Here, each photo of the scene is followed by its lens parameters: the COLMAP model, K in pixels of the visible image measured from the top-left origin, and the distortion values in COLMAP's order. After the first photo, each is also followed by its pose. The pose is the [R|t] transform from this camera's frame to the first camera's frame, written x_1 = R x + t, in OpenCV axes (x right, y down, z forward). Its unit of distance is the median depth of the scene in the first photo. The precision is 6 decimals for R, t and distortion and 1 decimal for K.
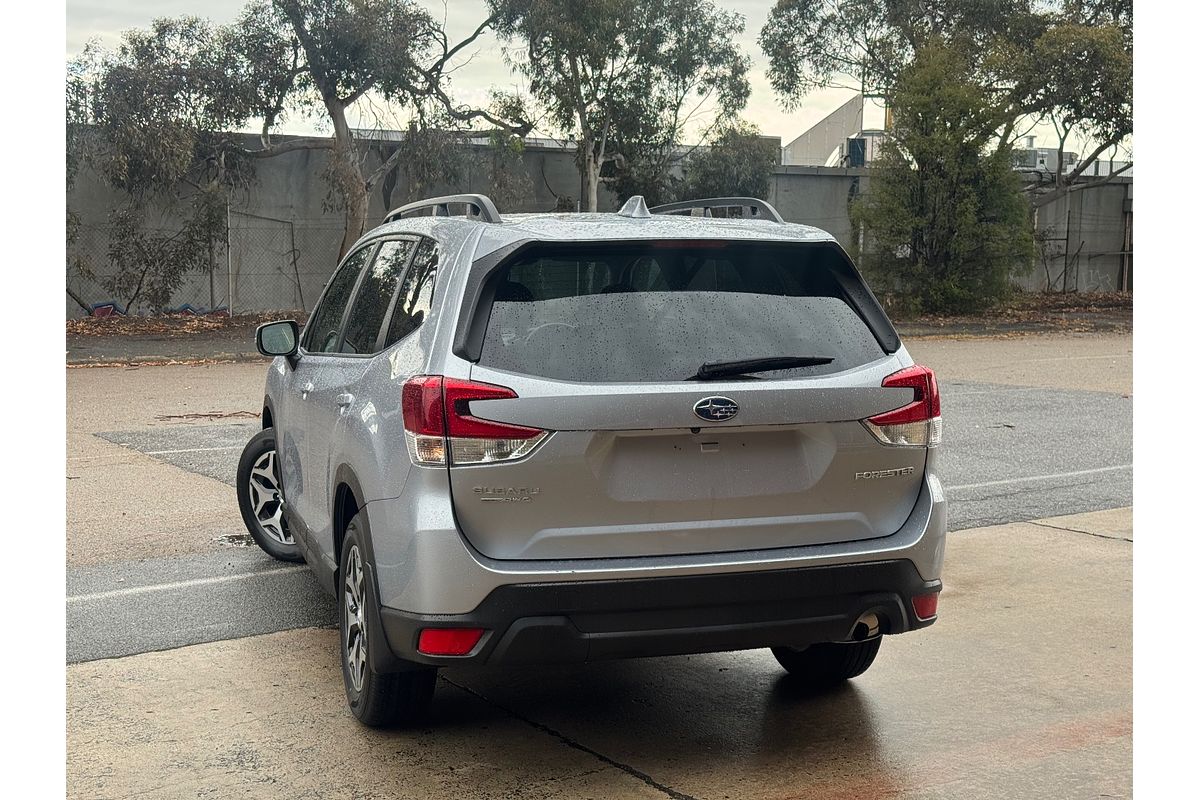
lens RADIAL K [[1510.7, 0, 595.0], [0, 1510.7, 398.8], [0, 0, 1]] dist [0.068537, 0.050077]
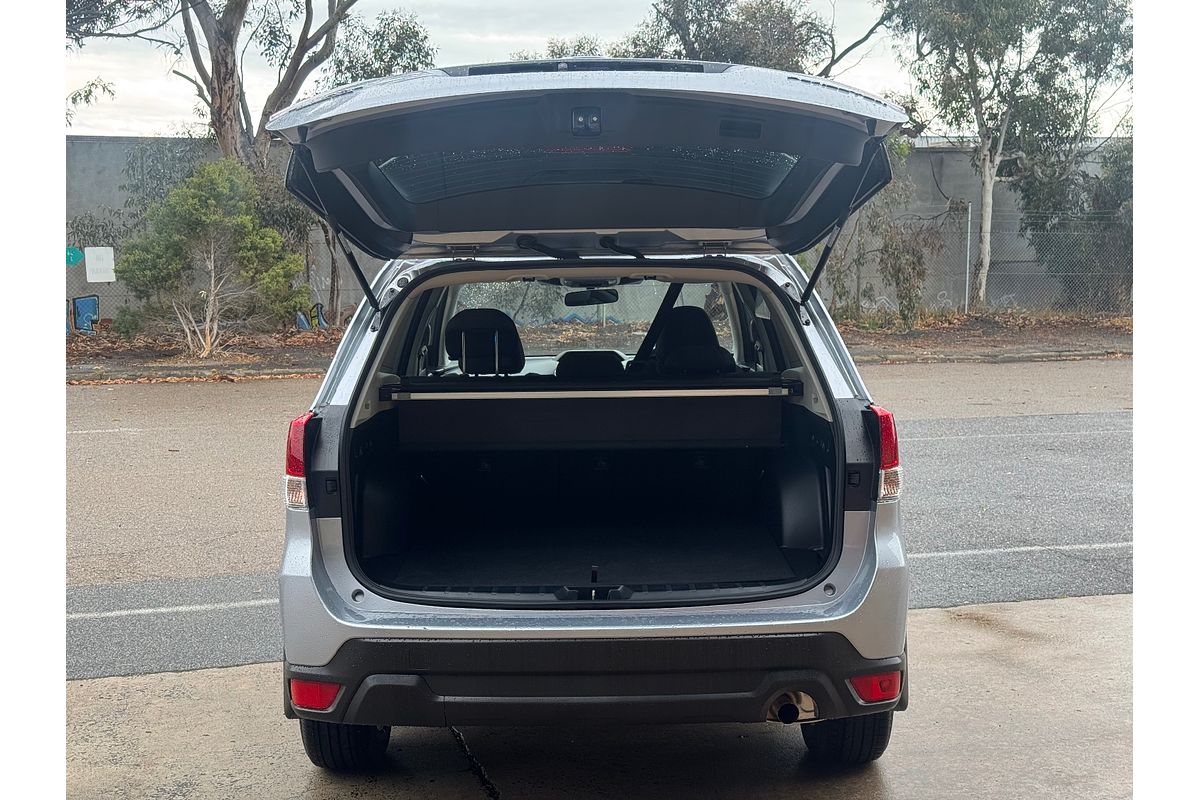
lens RADIAL K [[1510.7, 0, 595.0], [0, 1510.7, 398.8], [0, 0, 1]] dist [0.068537, 0.050077]
pose [[0.954694, 0.014357, -0.297243, 0.312837], [-0.015208, 0.999884, -0.000551, -0.023593], [0.297200, 0.005047, 0.954802, 0.127969]]
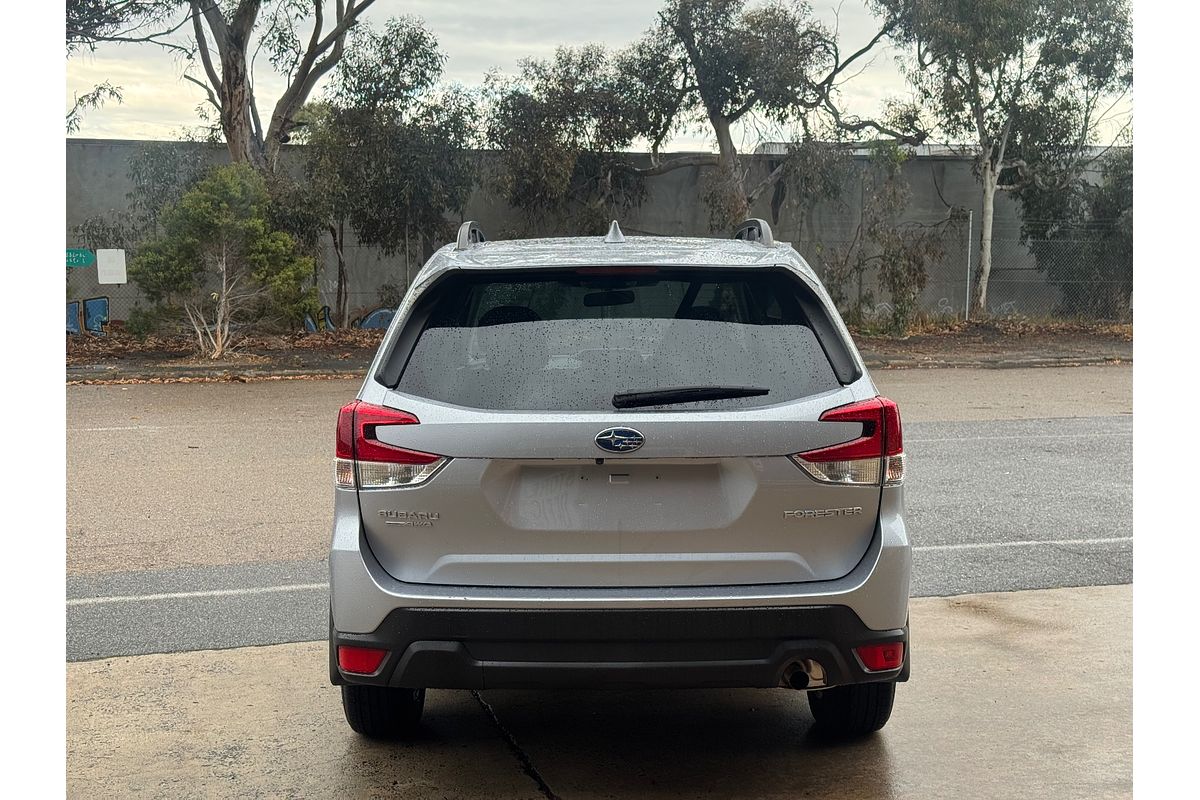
lens RADIAL K [[1510.7, 0, 595.0], [0, 1510.7, 398.8], [0, 0, 1]] dist [0.068537, 0.050077]
pose [[0.954536, 0.018983, -0.297491, 0.318191], [-0.021190, 0.999767, -0.004194, -0.013866], [0.297342, 0.010307, 0.954715, 0.057008]]
